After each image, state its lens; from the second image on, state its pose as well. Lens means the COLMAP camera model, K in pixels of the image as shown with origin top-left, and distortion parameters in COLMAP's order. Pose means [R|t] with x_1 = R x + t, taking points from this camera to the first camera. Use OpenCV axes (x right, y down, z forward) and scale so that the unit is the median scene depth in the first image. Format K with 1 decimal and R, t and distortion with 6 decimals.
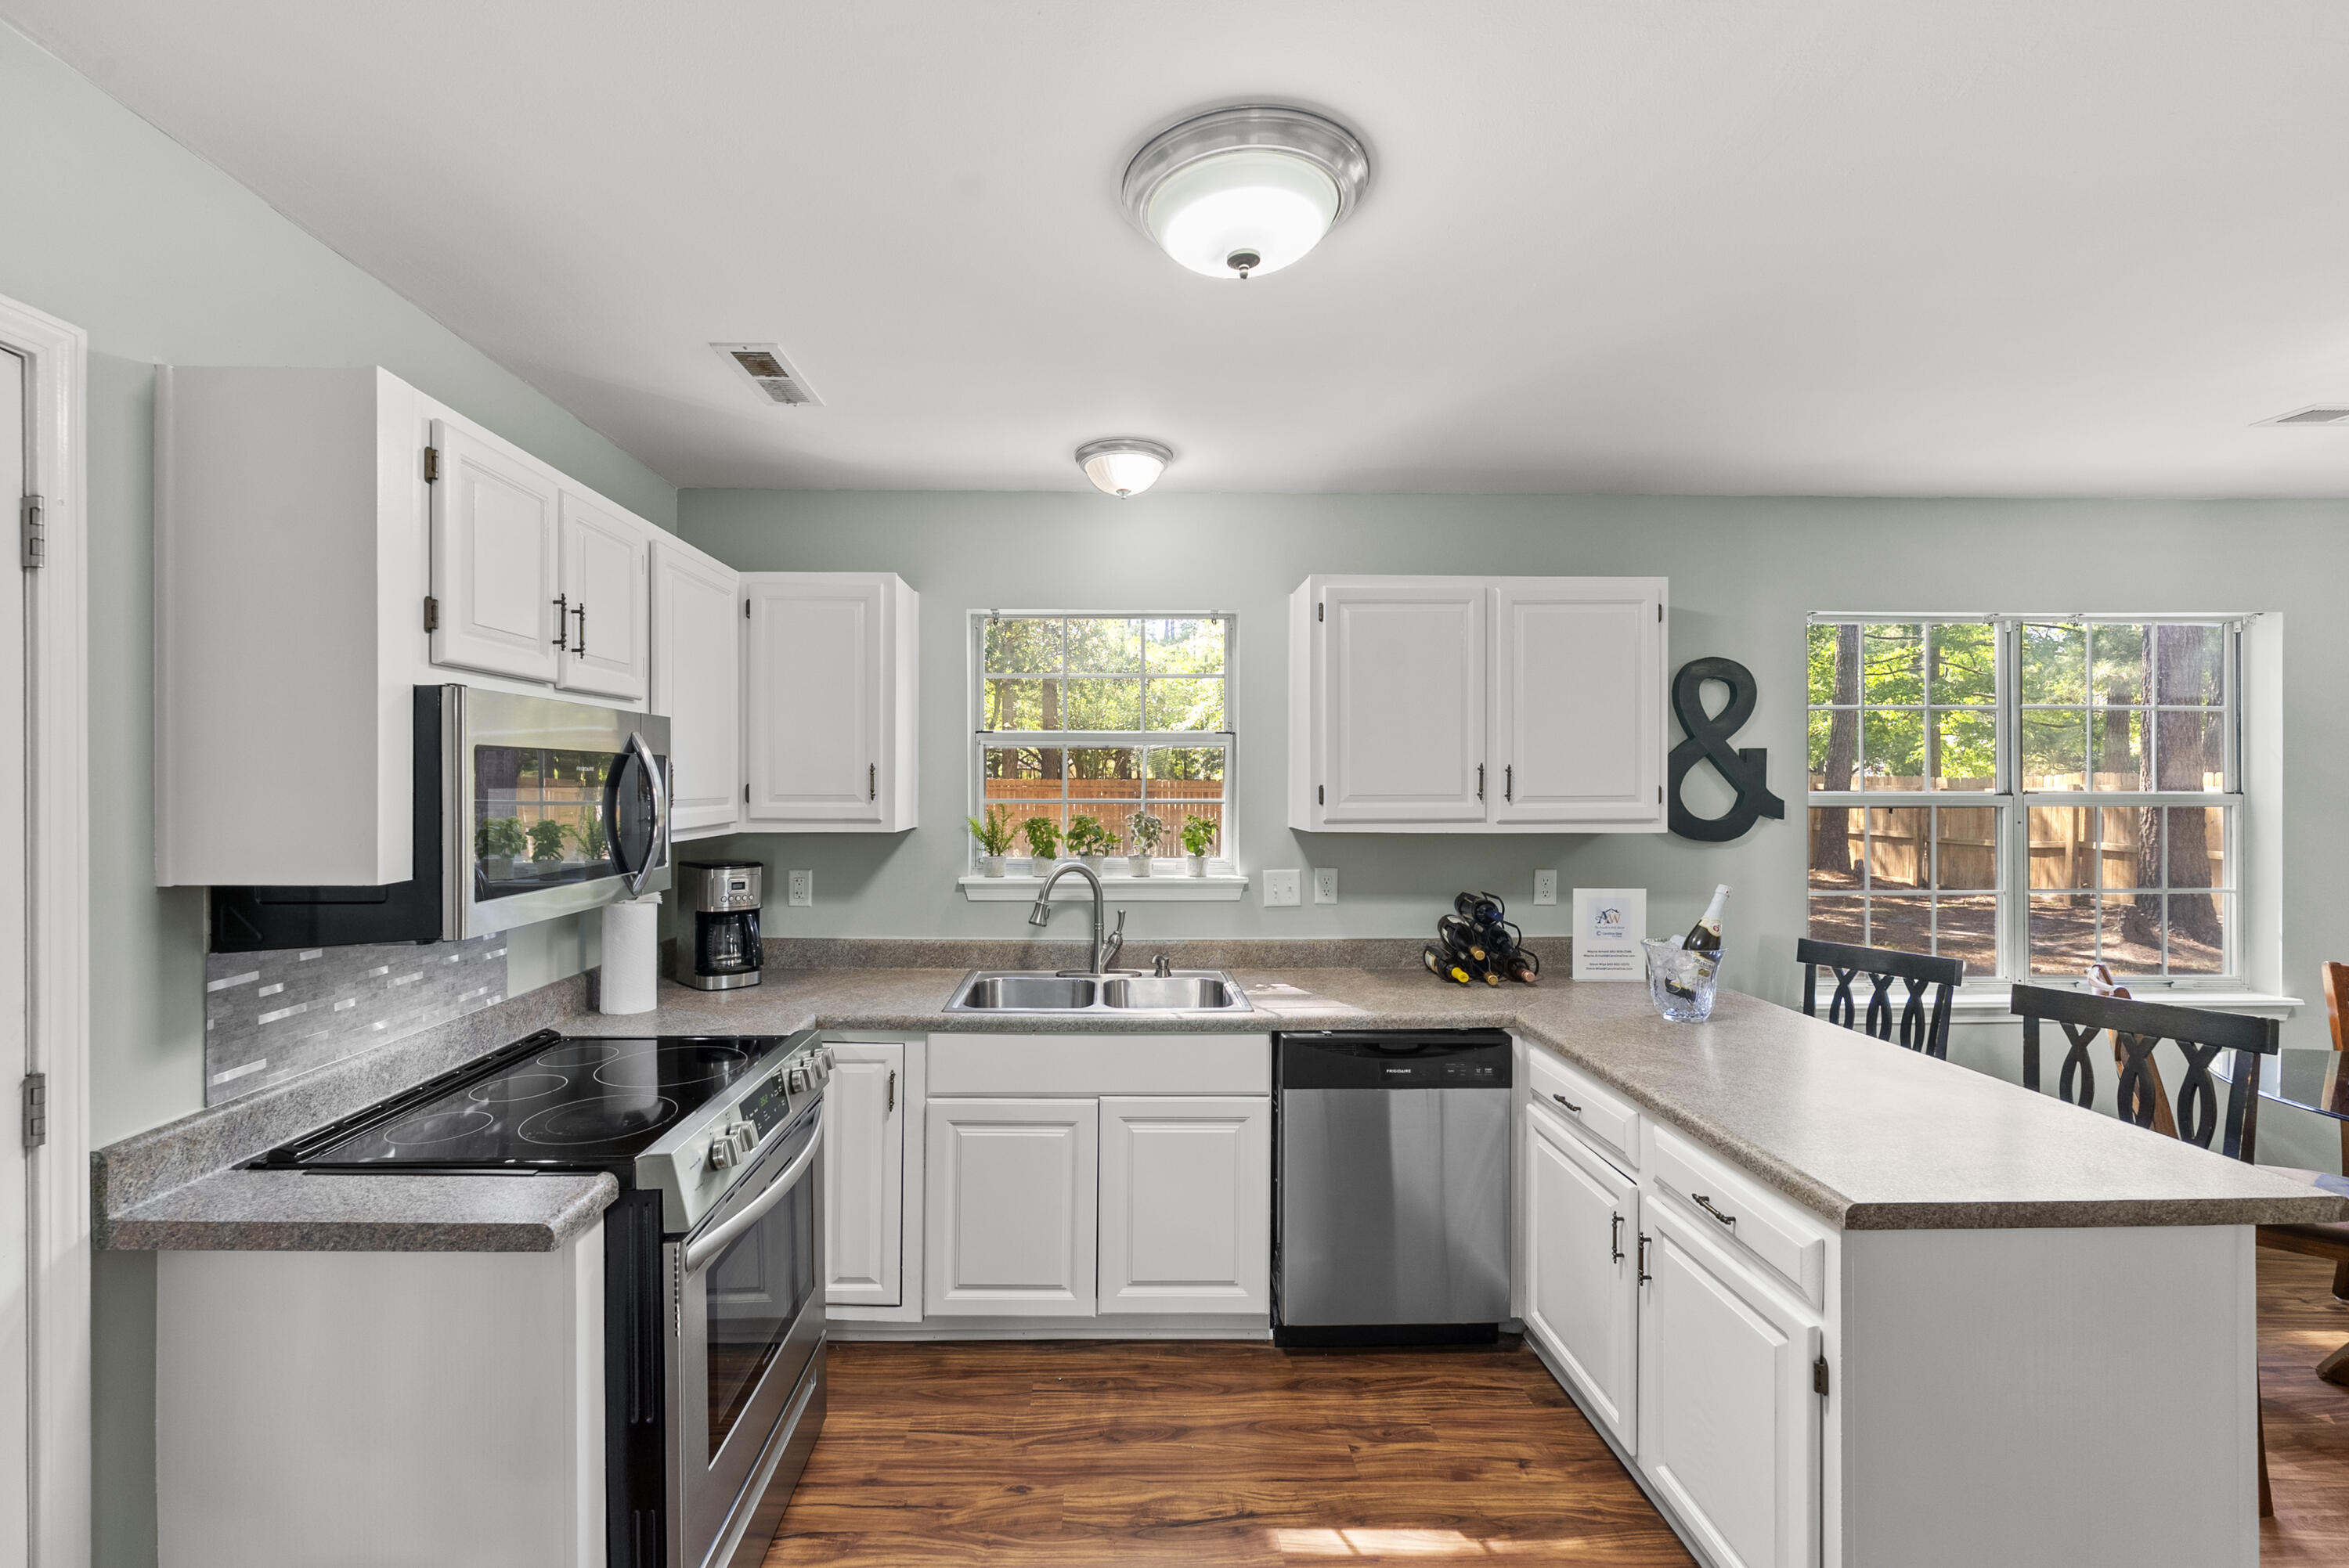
lens RADIAL K [[974.6, 0, 1138.9], [0, 974.6, 791.1], [0, 0, 1]] dist [-0.000922, -0.000218]
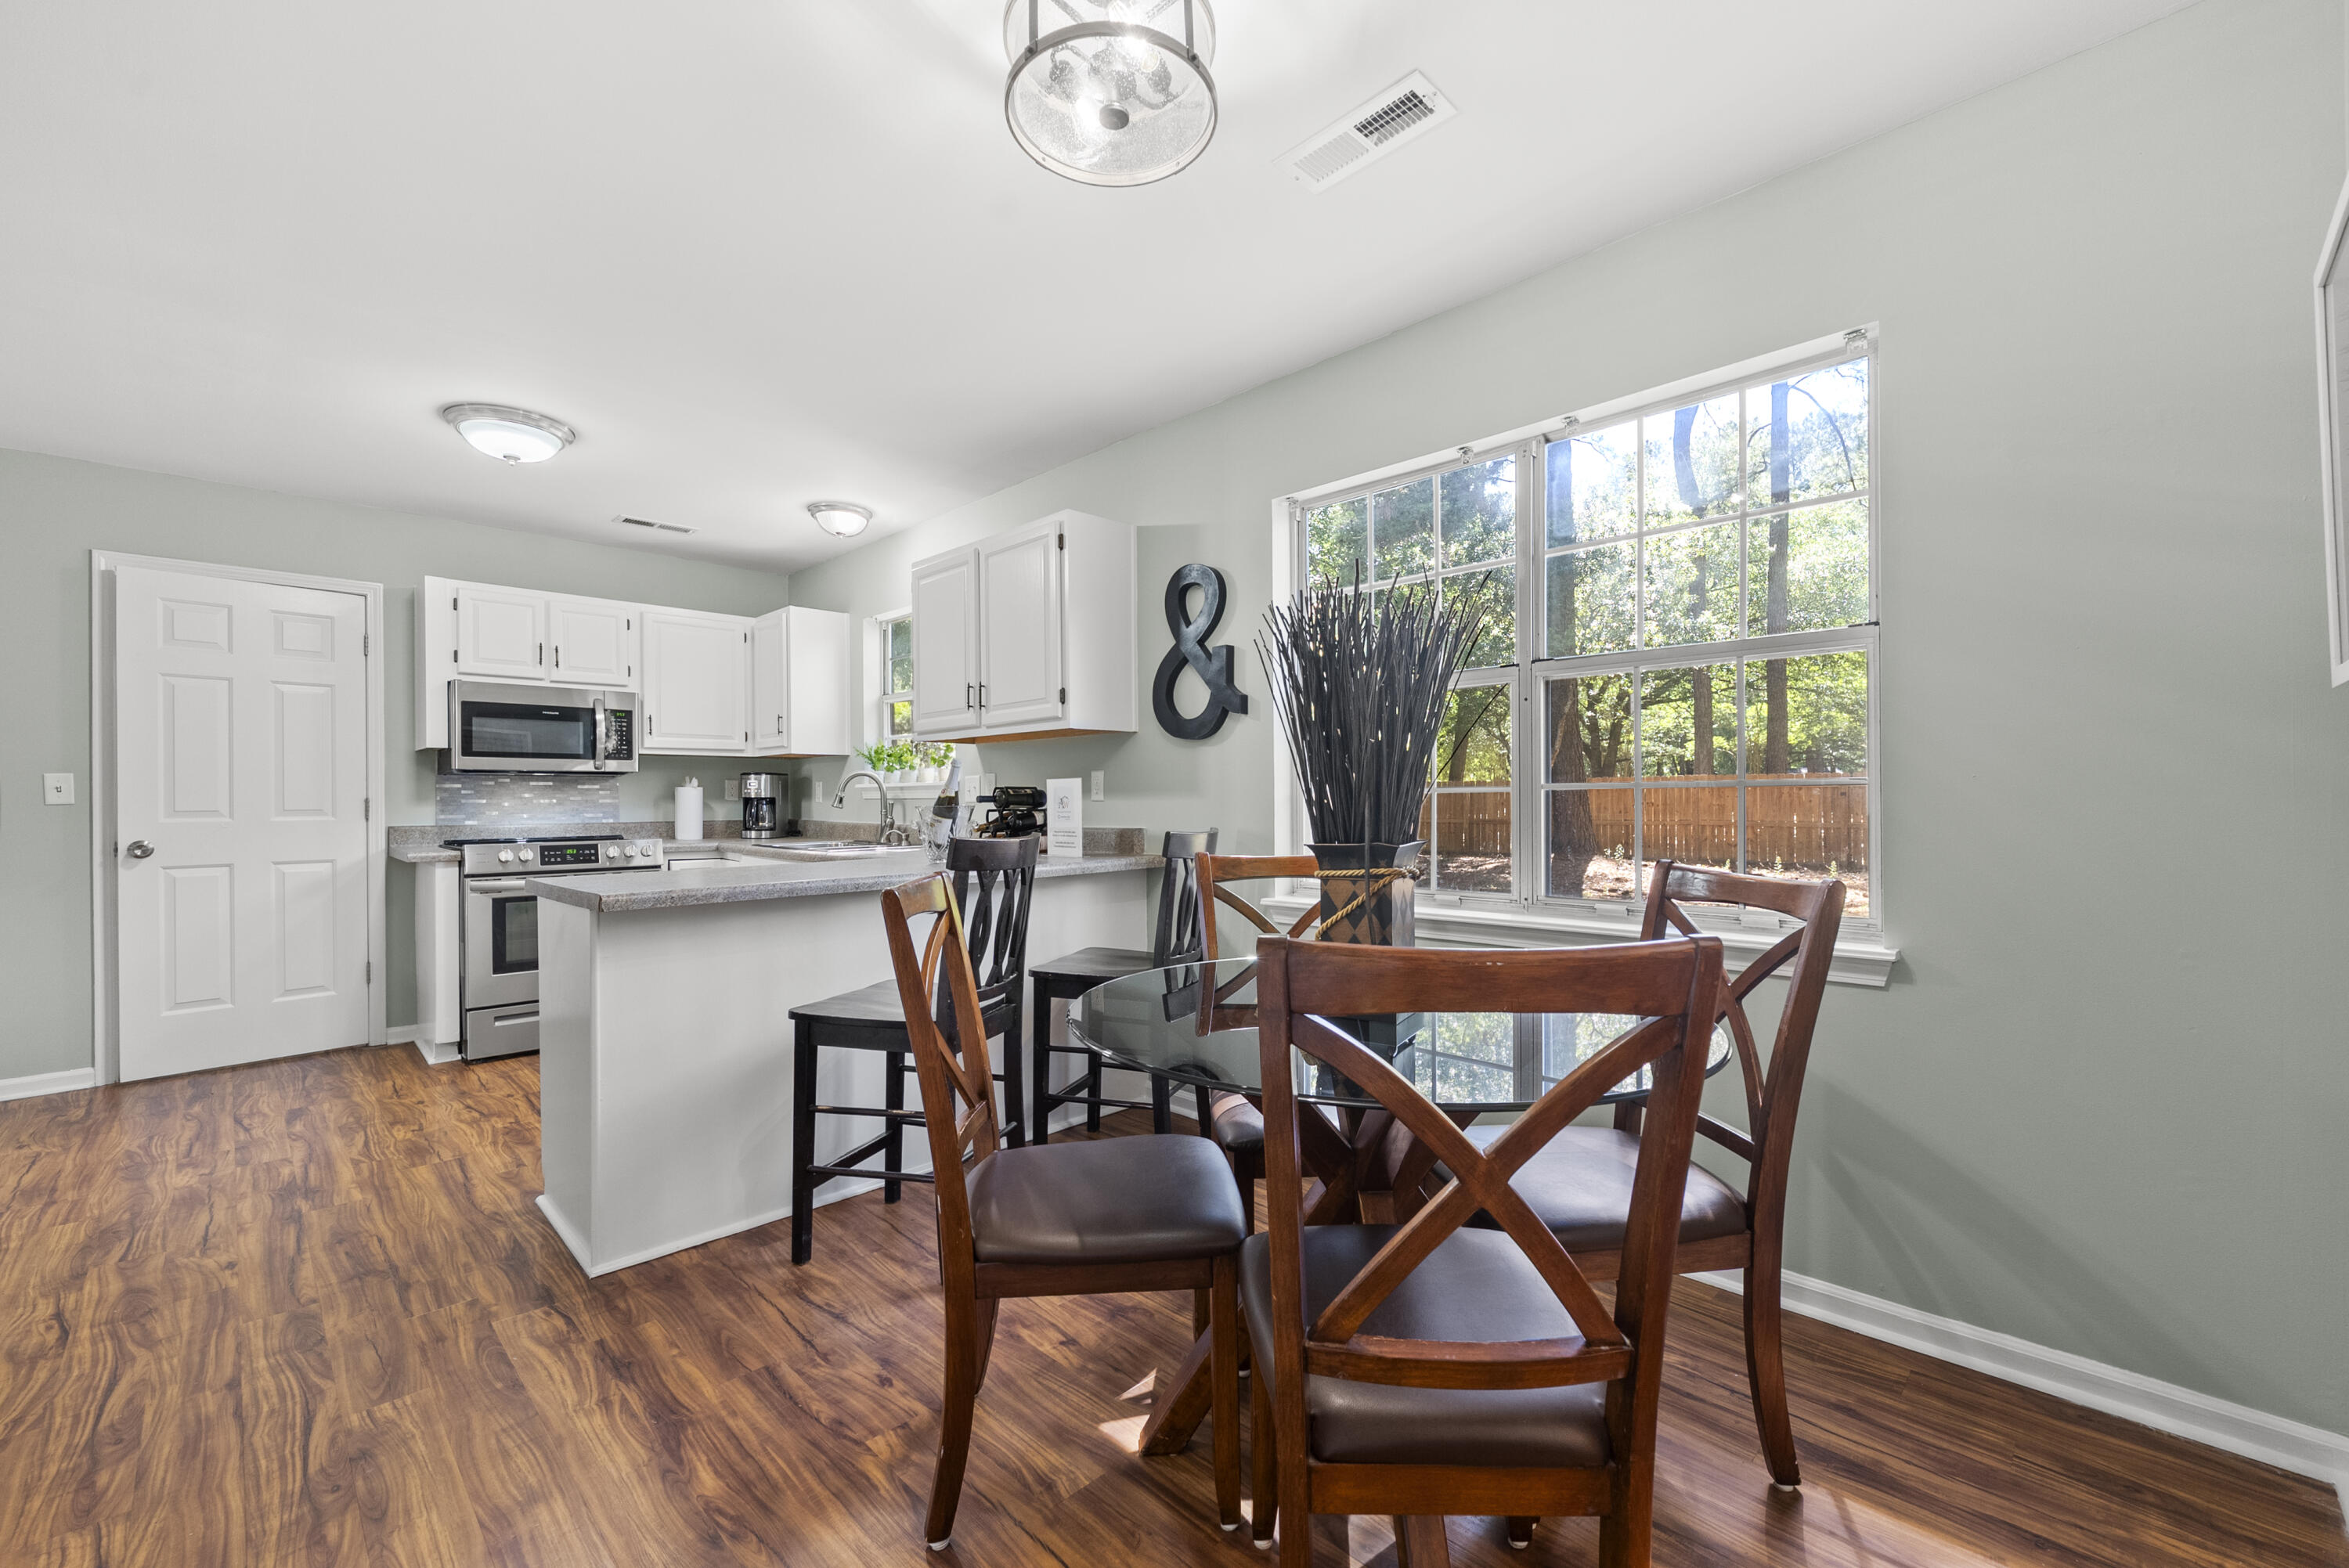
lens RADIAL K [[935.1, 0, 1164.9], [0, 935.1, 800.6], [0, 0, 1]] dist [-0.002329, -0.000139]
pose [[0.699204, 0.000349, -0.714922, 1.370680], [0.000008, 1.000000, 0.000496, 0.123381], [0.714922, -0.000353, 0.699204, 0.288130]]
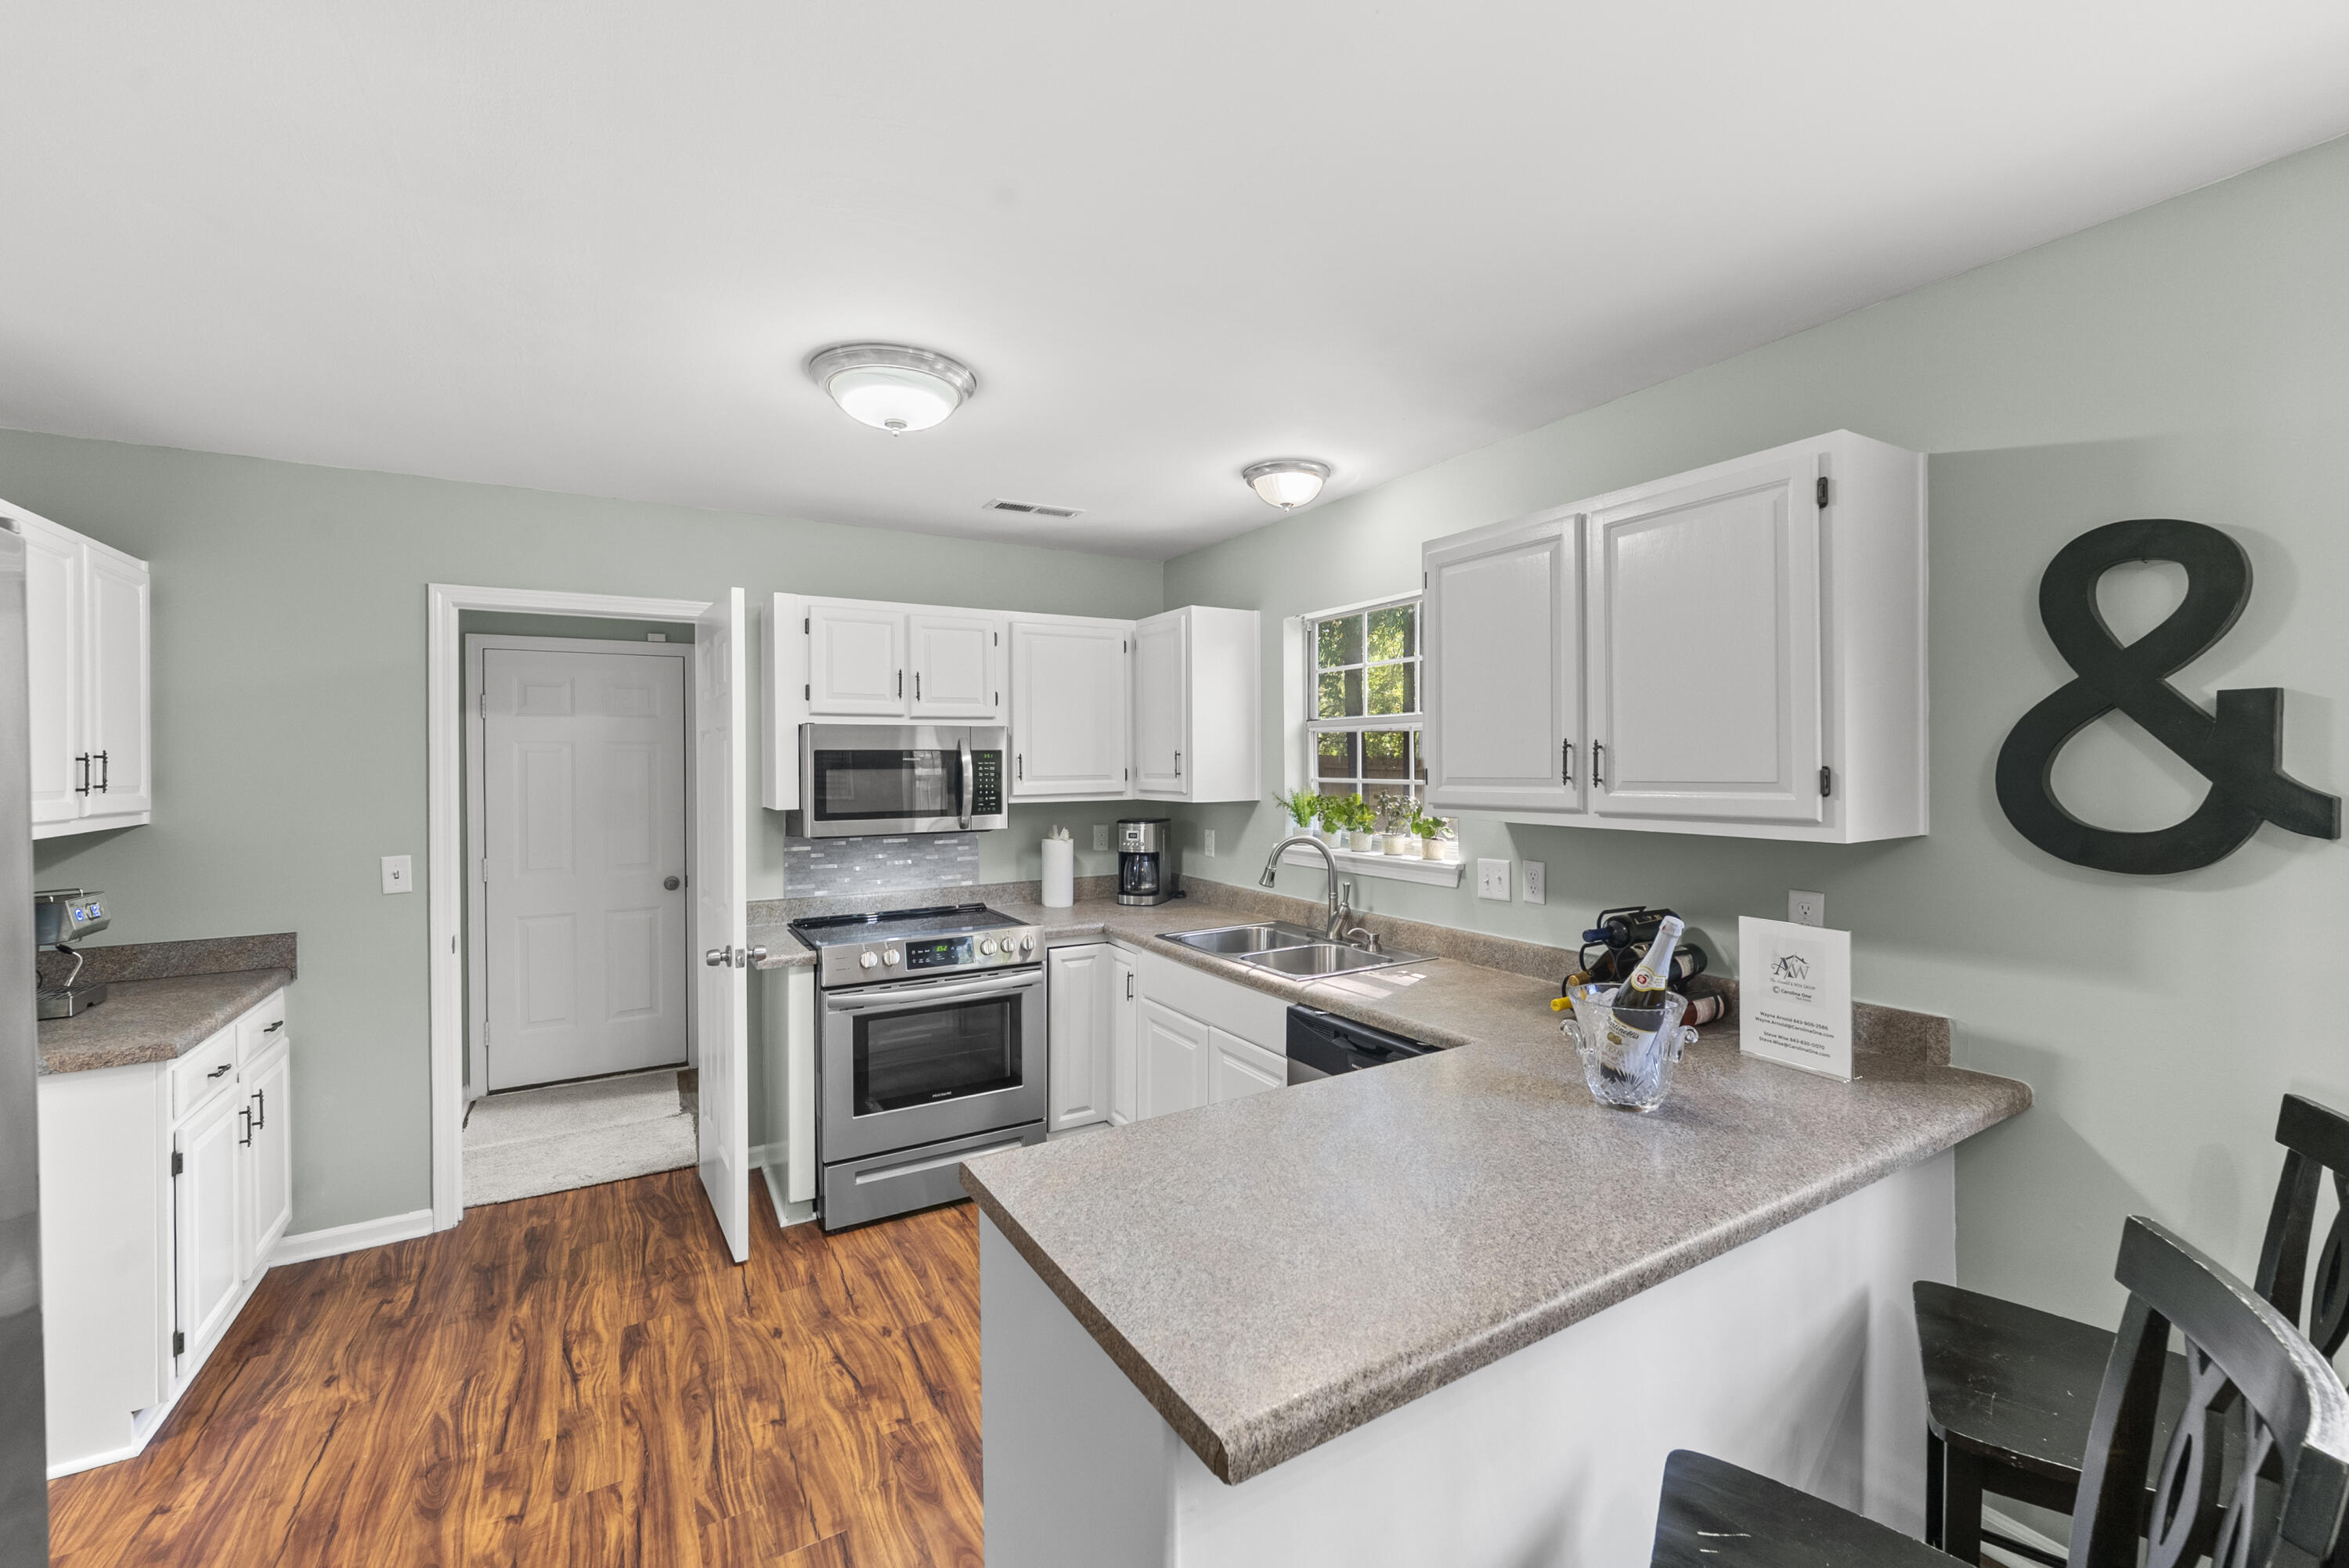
lens RADIAL K [[970.0, 0, 1180.4], [0, 970.0, 773.3], [0, 0, 1]] dist [0.000849, -0.000952]
pose [[0.498650, 0.005883, -0.866783, 0.837415], [-0.001402, 0.999981, 0.005980, -0.004689], [0.866802, -0.001767, 0.498649, 0.317290]]
